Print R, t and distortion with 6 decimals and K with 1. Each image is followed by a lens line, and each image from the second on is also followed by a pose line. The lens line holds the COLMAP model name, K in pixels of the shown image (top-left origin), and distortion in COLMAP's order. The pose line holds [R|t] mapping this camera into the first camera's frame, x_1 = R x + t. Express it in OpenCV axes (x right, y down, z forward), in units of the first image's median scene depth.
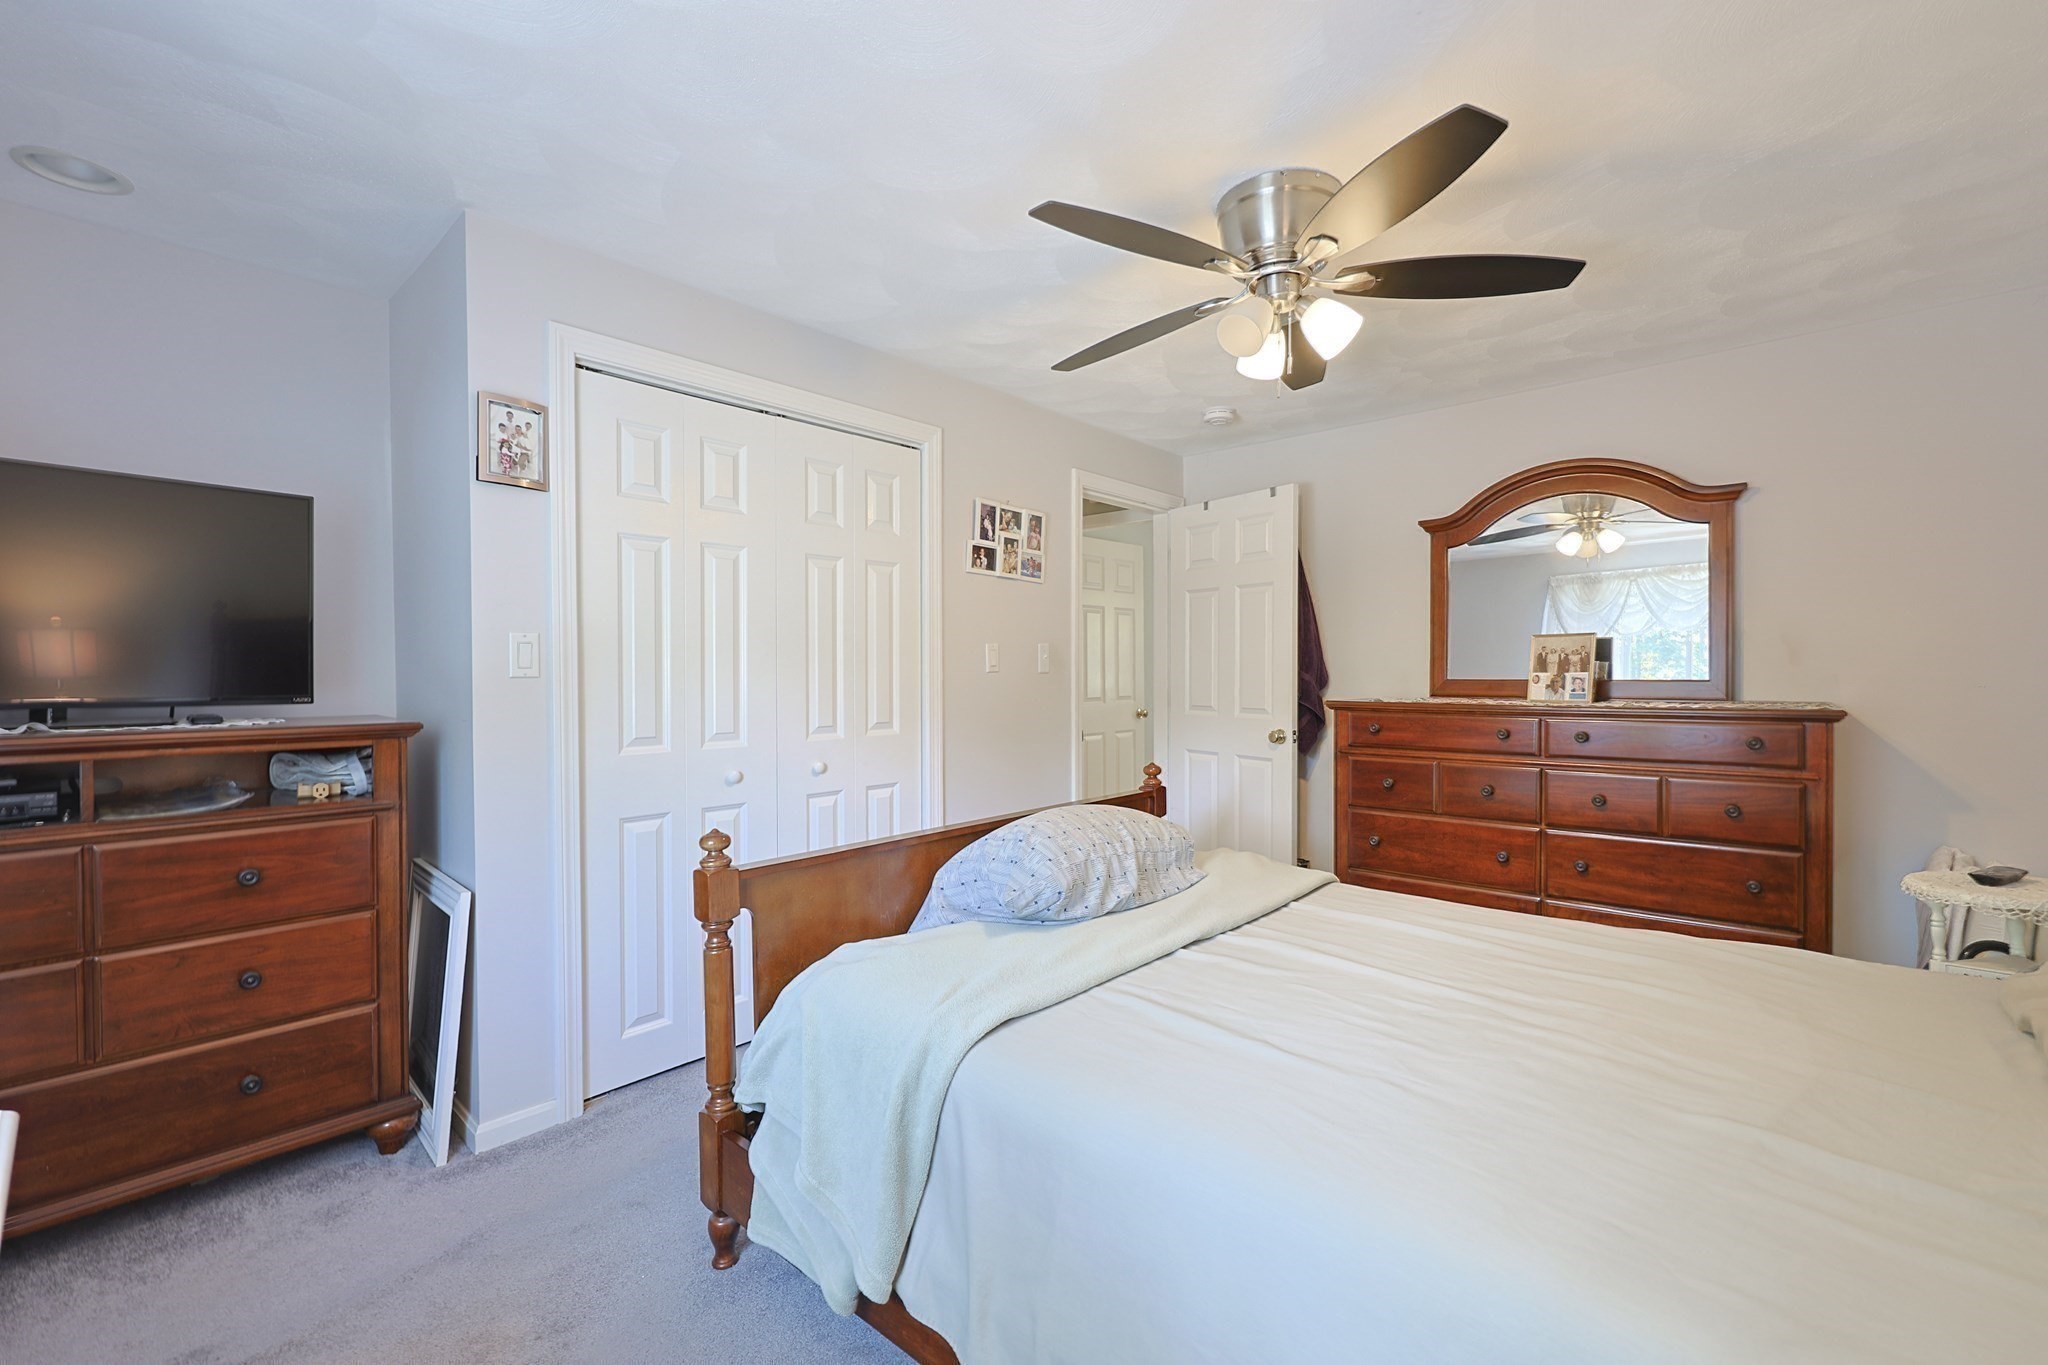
lens RADIAL K [[883.6, 0, 1023.2], [0, 883.6, 688.5], [0, 0, 1]] dist [0.007253, -0.001880]
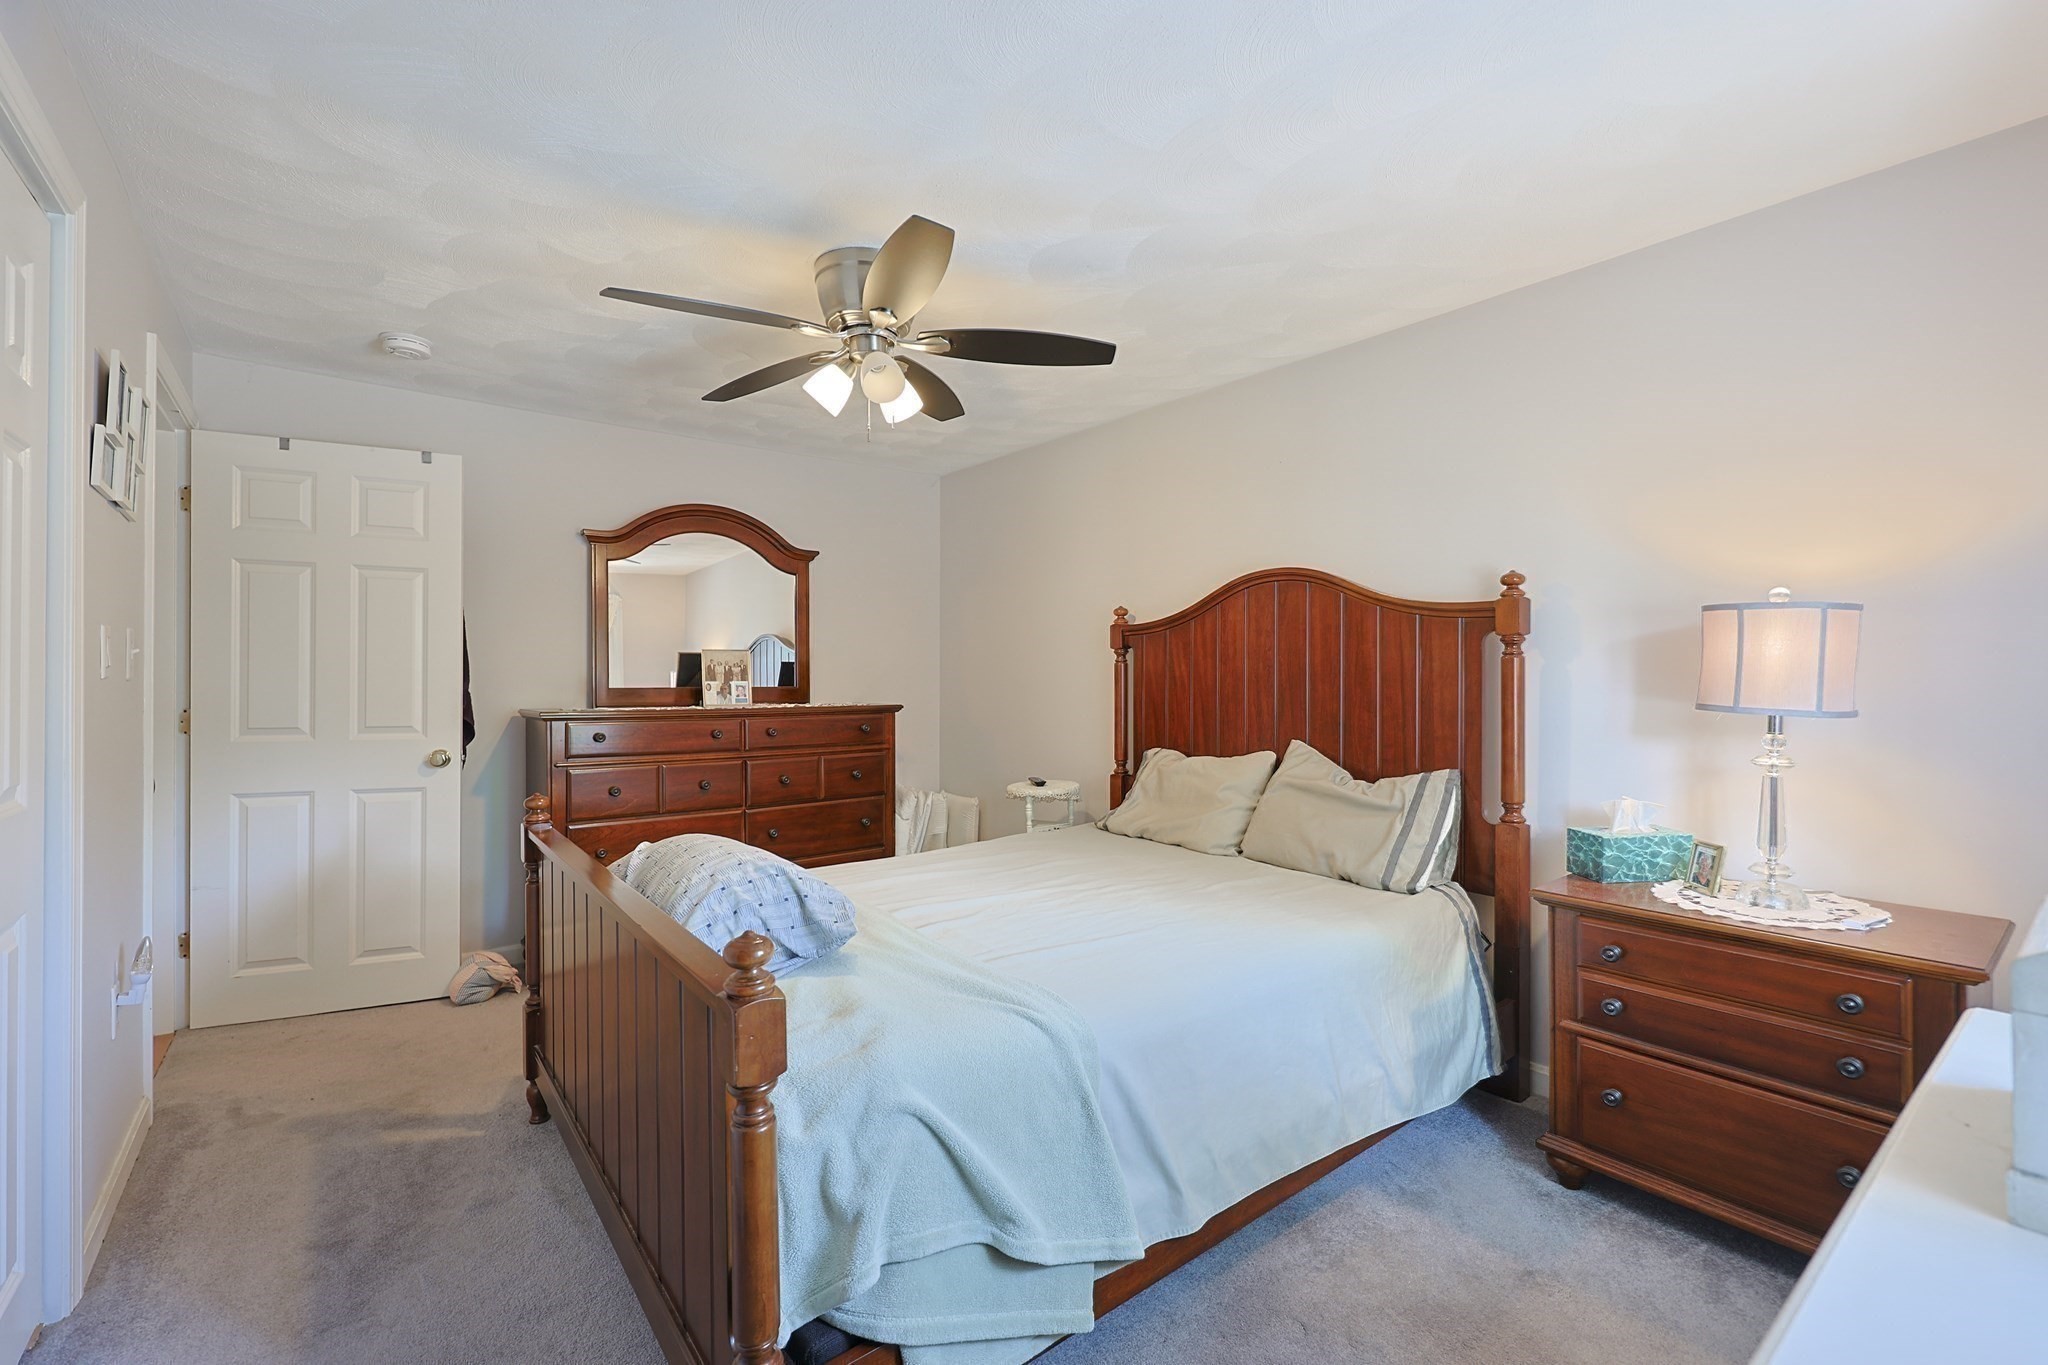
lens RADIAL K [[883.6, 0, 1020.6], [0, 883.6, 674.0], [0, 0, 1]] dist [0.007253, -0.001880]
pose [[0.188668, 0.006379, 0.982020, -0.511681], [0.014225, 0.999856, -0.009228, -0.011258], [-0.981938, 0.015710, 0.188550, 0.378650]]
